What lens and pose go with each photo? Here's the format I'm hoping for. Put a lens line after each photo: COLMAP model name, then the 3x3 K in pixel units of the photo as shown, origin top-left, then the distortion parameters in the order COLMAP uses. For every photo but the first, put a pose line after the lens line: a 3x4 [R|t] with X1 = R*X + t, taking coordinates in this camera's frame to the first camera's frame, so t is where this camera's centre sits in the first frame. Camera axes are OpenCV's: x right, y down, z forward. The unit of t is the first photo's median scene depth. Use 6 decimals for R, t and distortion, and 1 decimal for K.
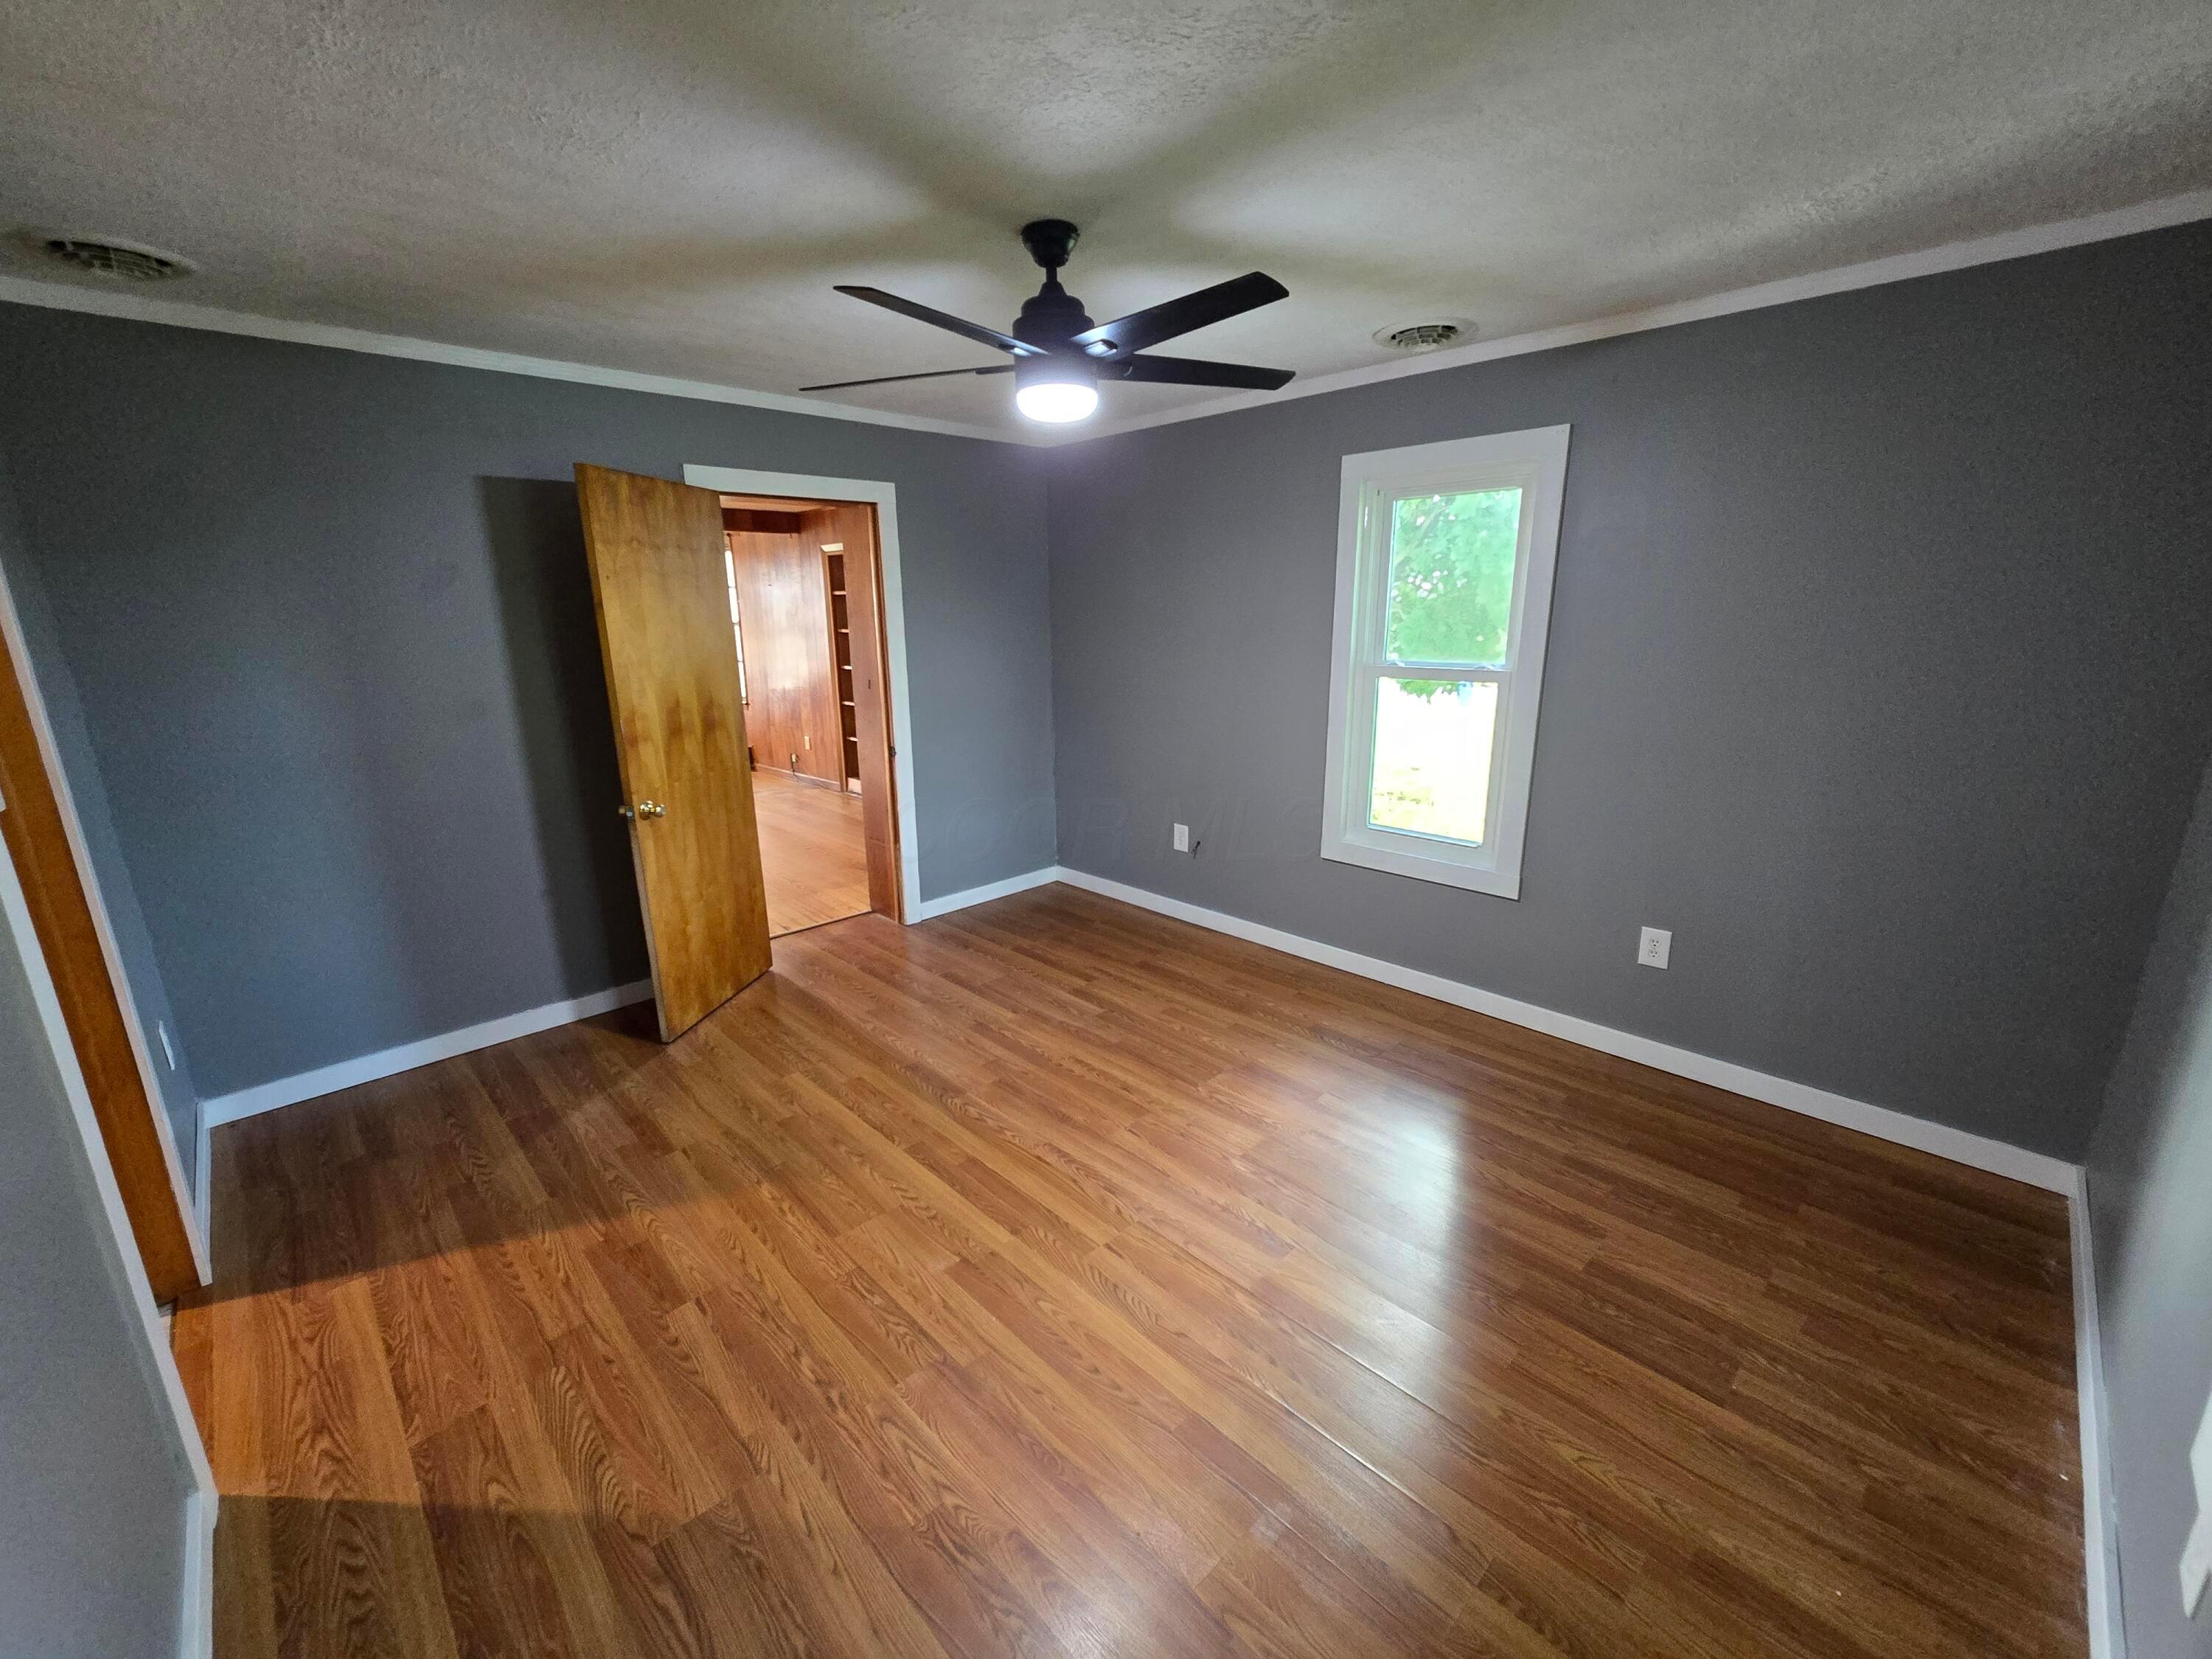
lens RADIAL K [[899.1, 0, 1095.4], [0, 899.1, 833.2], [0, 0, 1]] dist [0.000919, -0.001541]
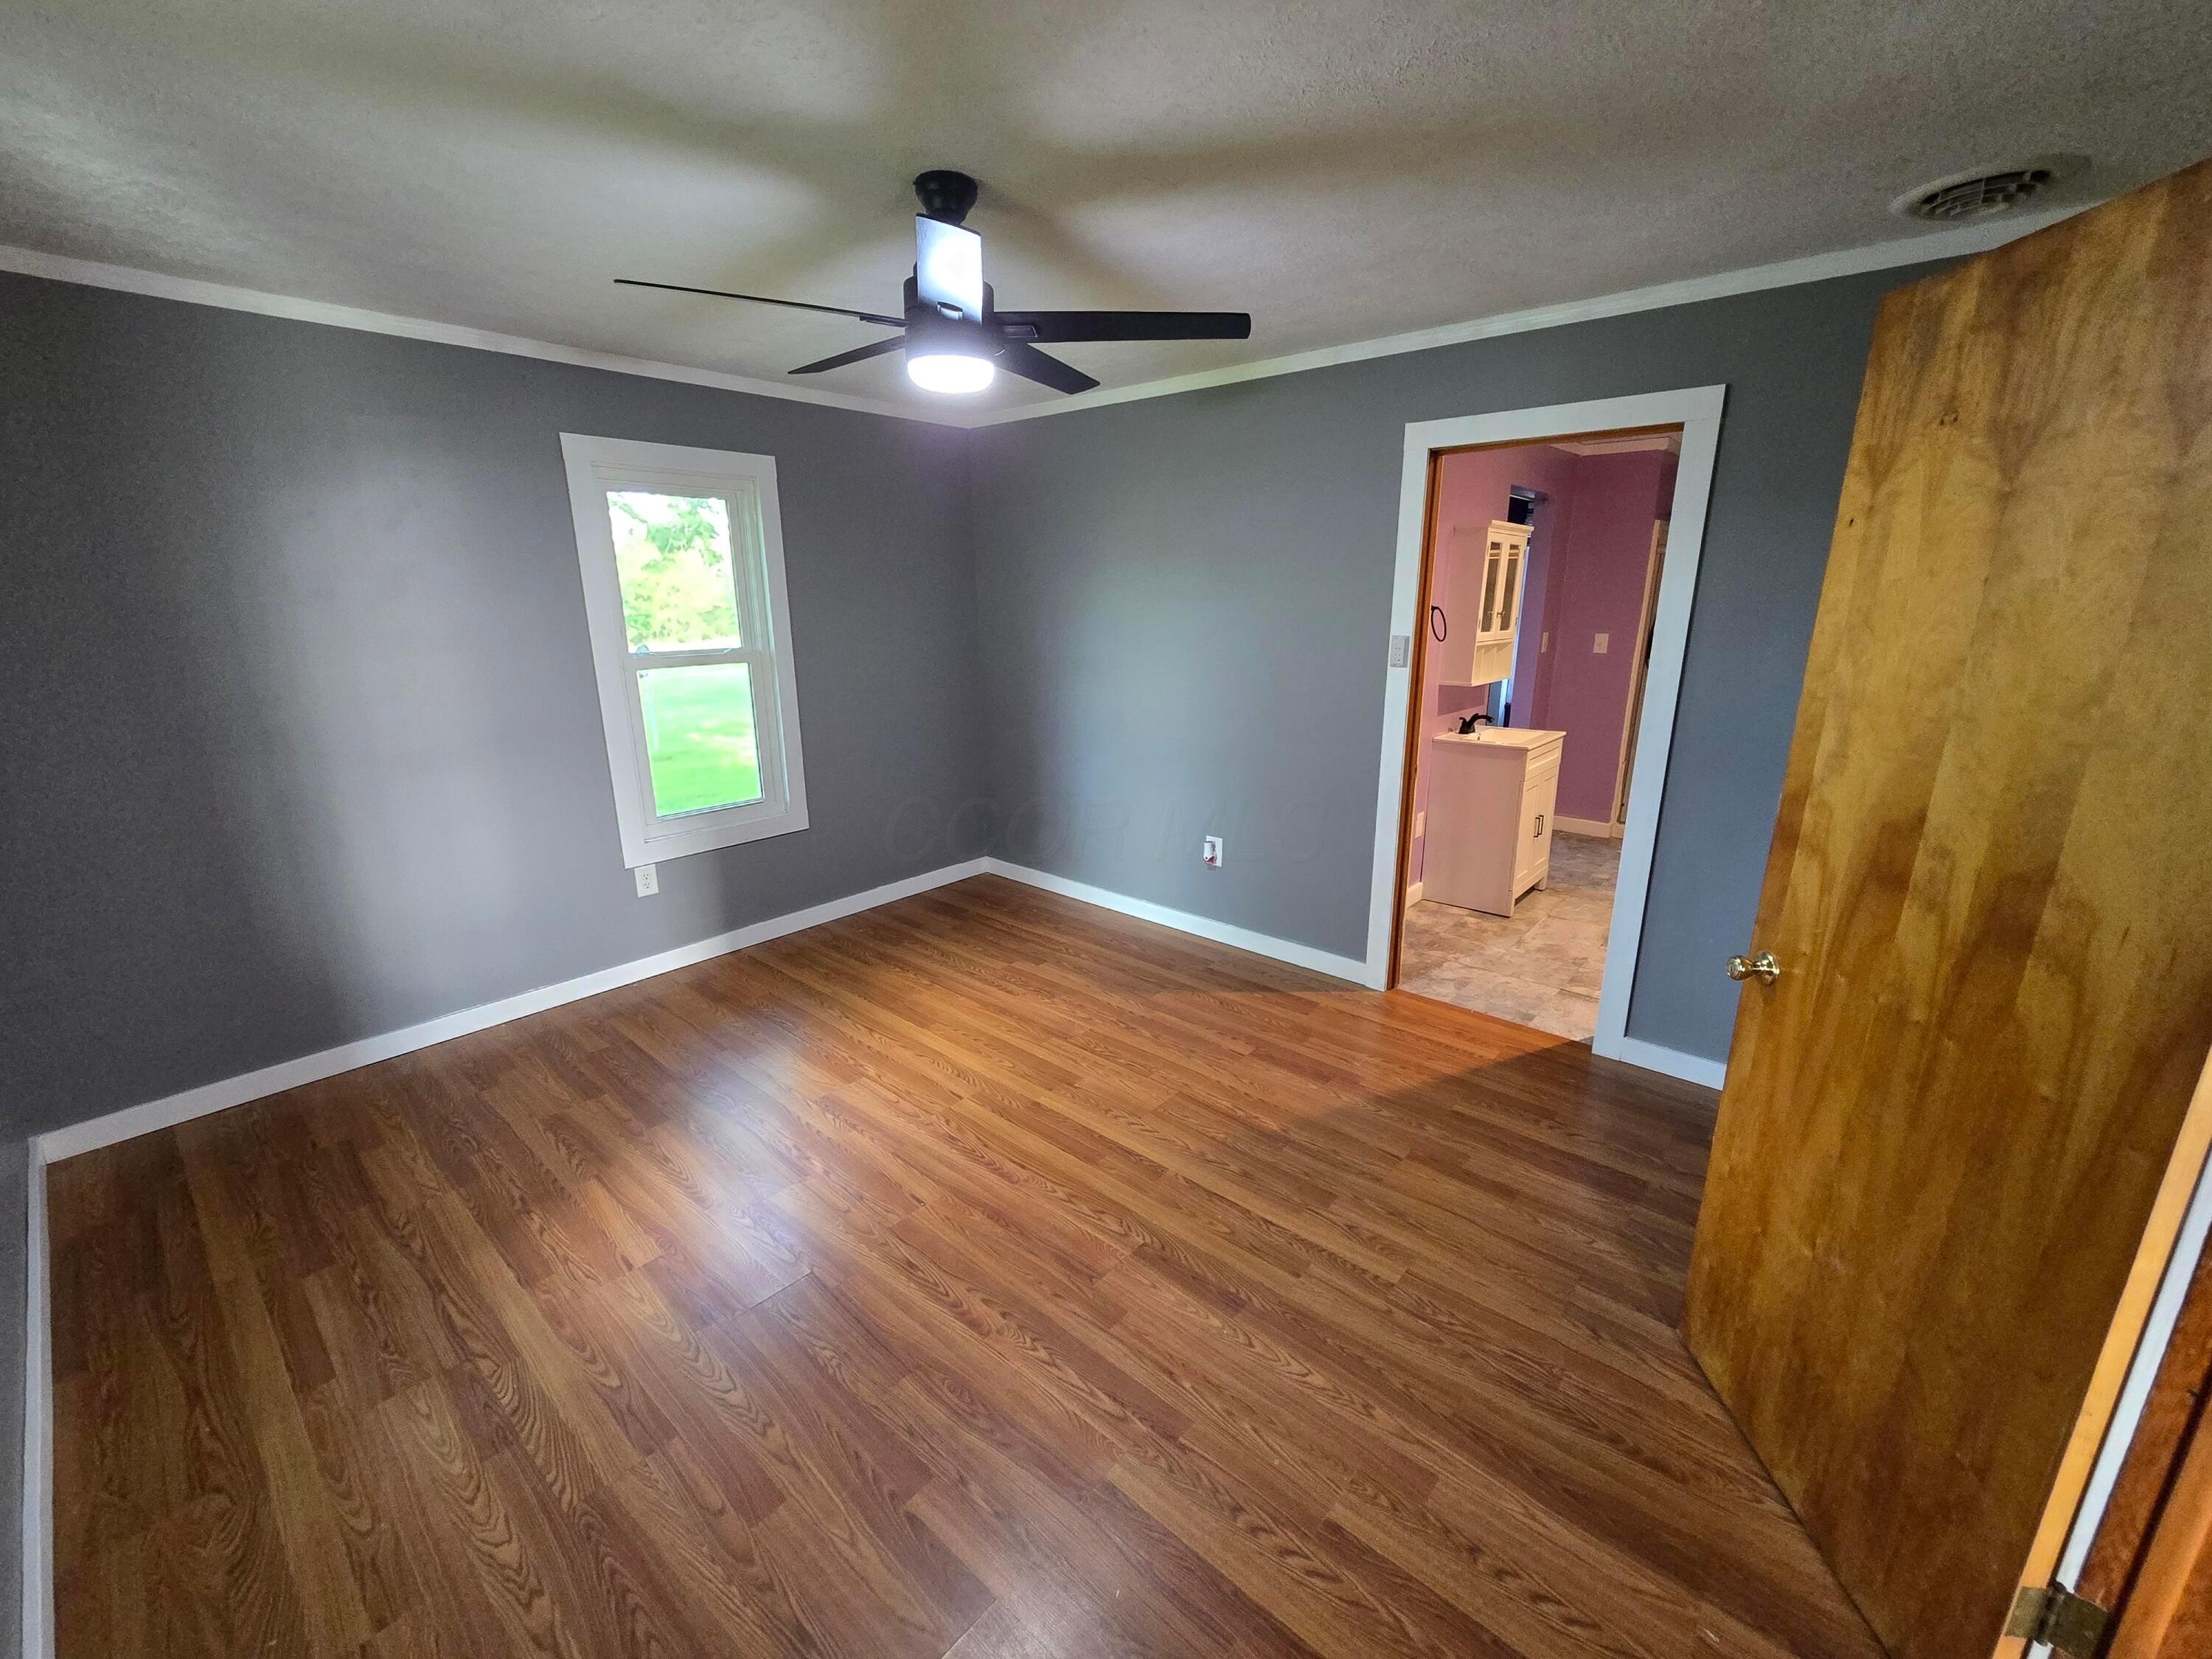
lens RADIAL K [[899.1, 0, 1092.7], [0, 899.1, 827.2], [0, 0, 1]] dist [0.000919, -0.001541]
pose [[-0.996839, 0.035630, -0.071013, -0.082524], [-0.003634, 0.872418, 0.488746, -0.428280], [0.079368, 0.487459, -0.869531, 1.673050]]
